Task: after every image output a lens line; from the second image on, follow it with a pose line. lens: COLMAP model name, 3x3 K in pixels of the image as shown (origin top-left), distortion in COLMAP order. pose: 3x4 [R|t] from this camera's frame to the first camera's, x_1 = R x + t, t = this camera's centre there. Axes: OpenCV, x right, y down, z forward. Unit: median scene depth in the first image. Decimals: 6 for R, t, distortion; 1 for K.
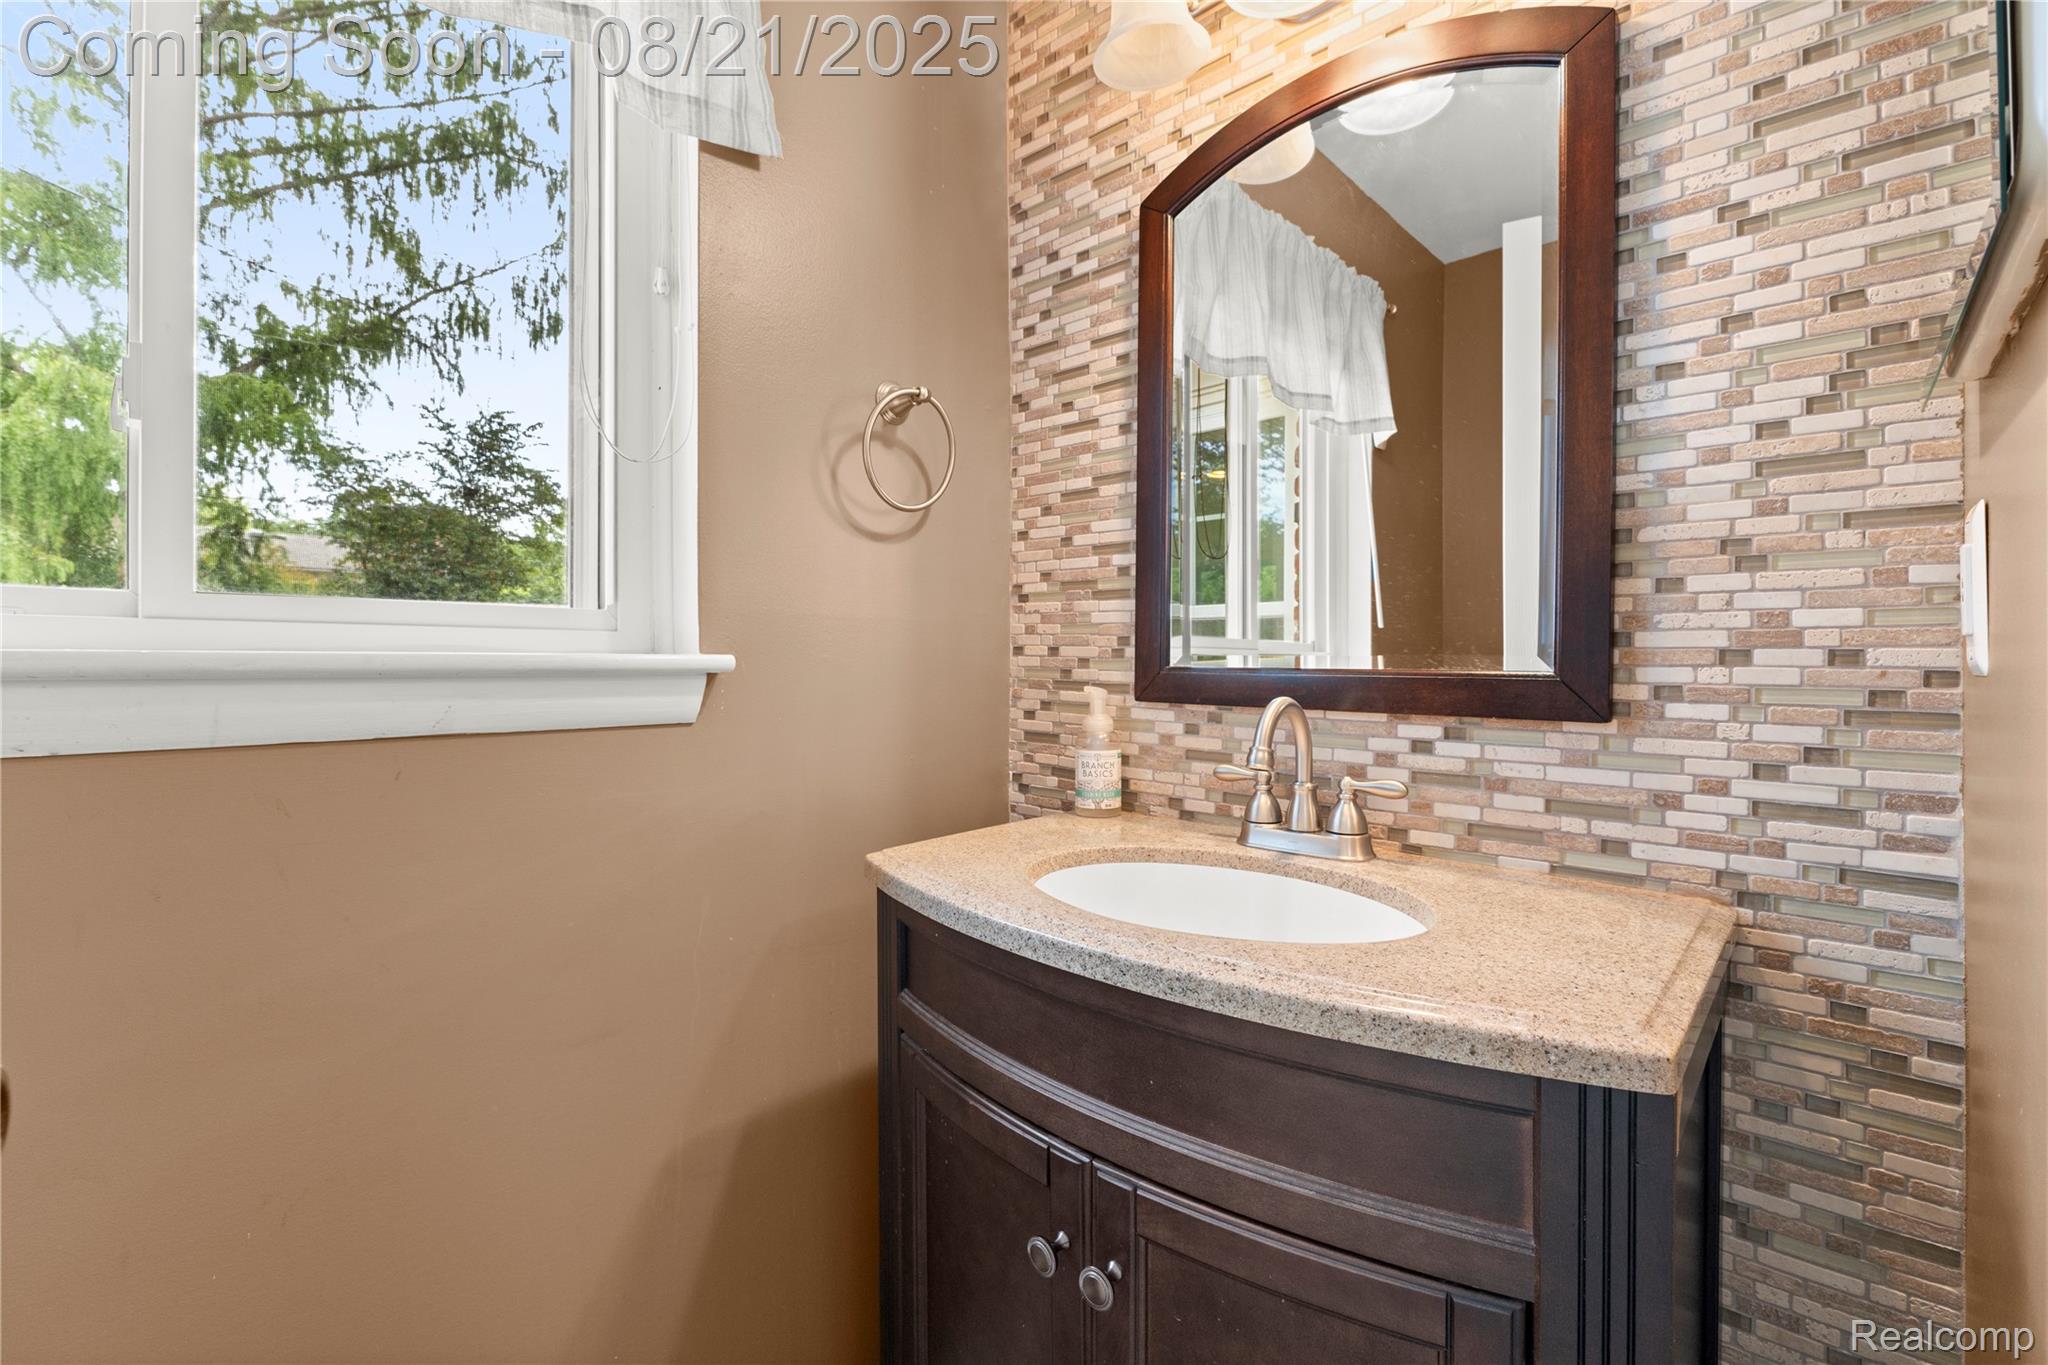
lens RADIAL K [[889.4, 0, 1024.4], [0, 889.4, 669.2], [0, 0, 1]] dist [0.010924, -0.002670]
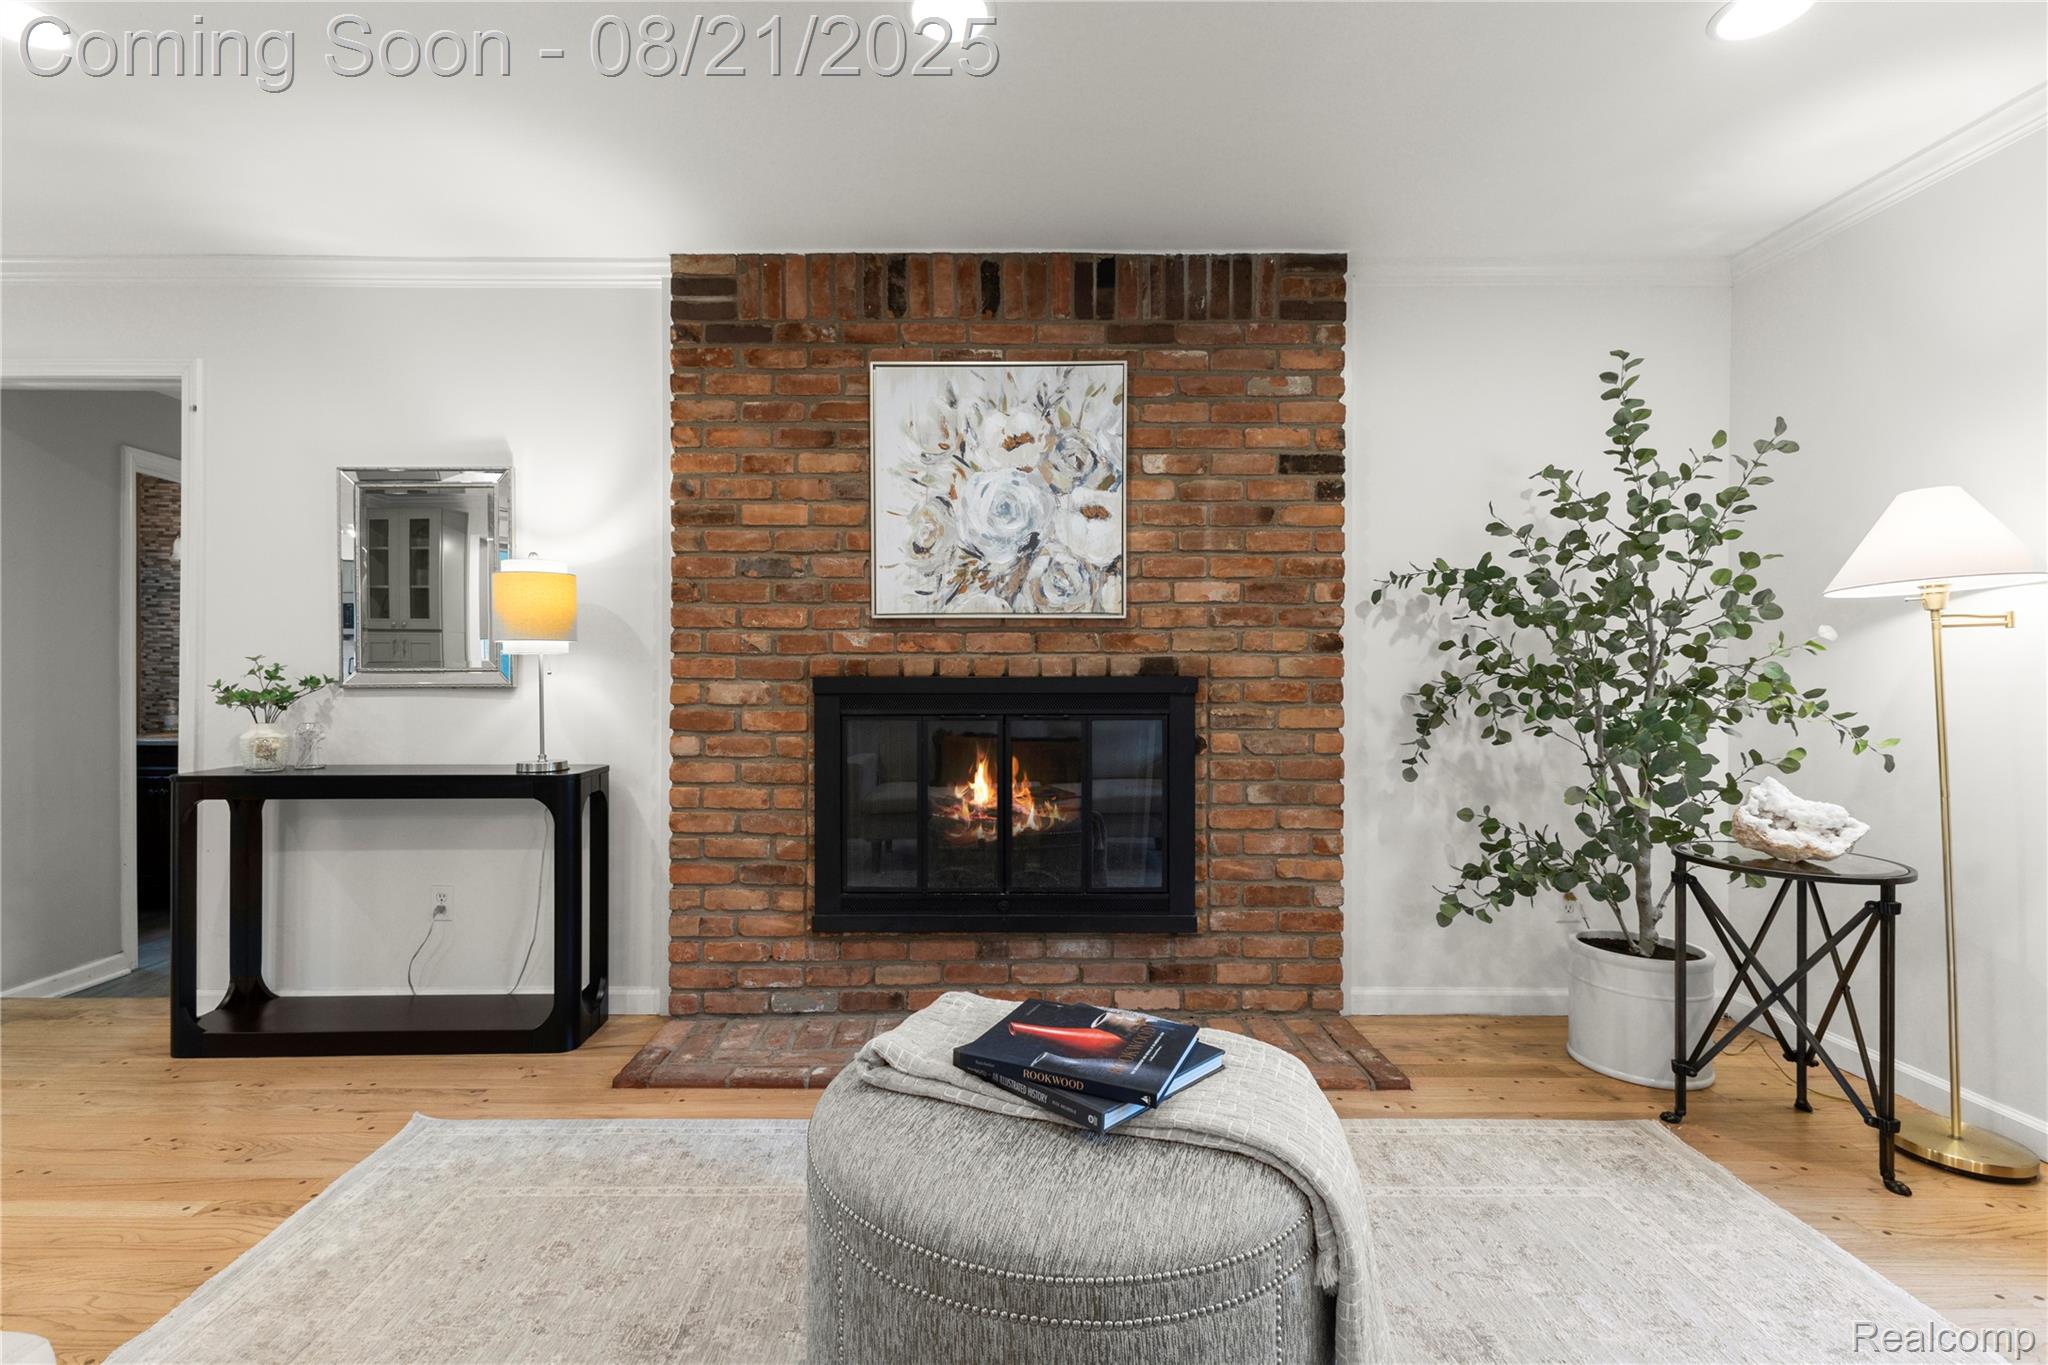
lens RADIAL K [[889.4, 0, 1005.8], [0, 889.4, 671.3], [0, 0, 1]] dist [0.010924, -0.002670]
pose [[0.734062, 0.001183, 0.679082, 0.092239], [0.001430, 0.999994, -0.003287, -0.080834], [-0.679081, 0.003384, 0.734055, -4.040513]]
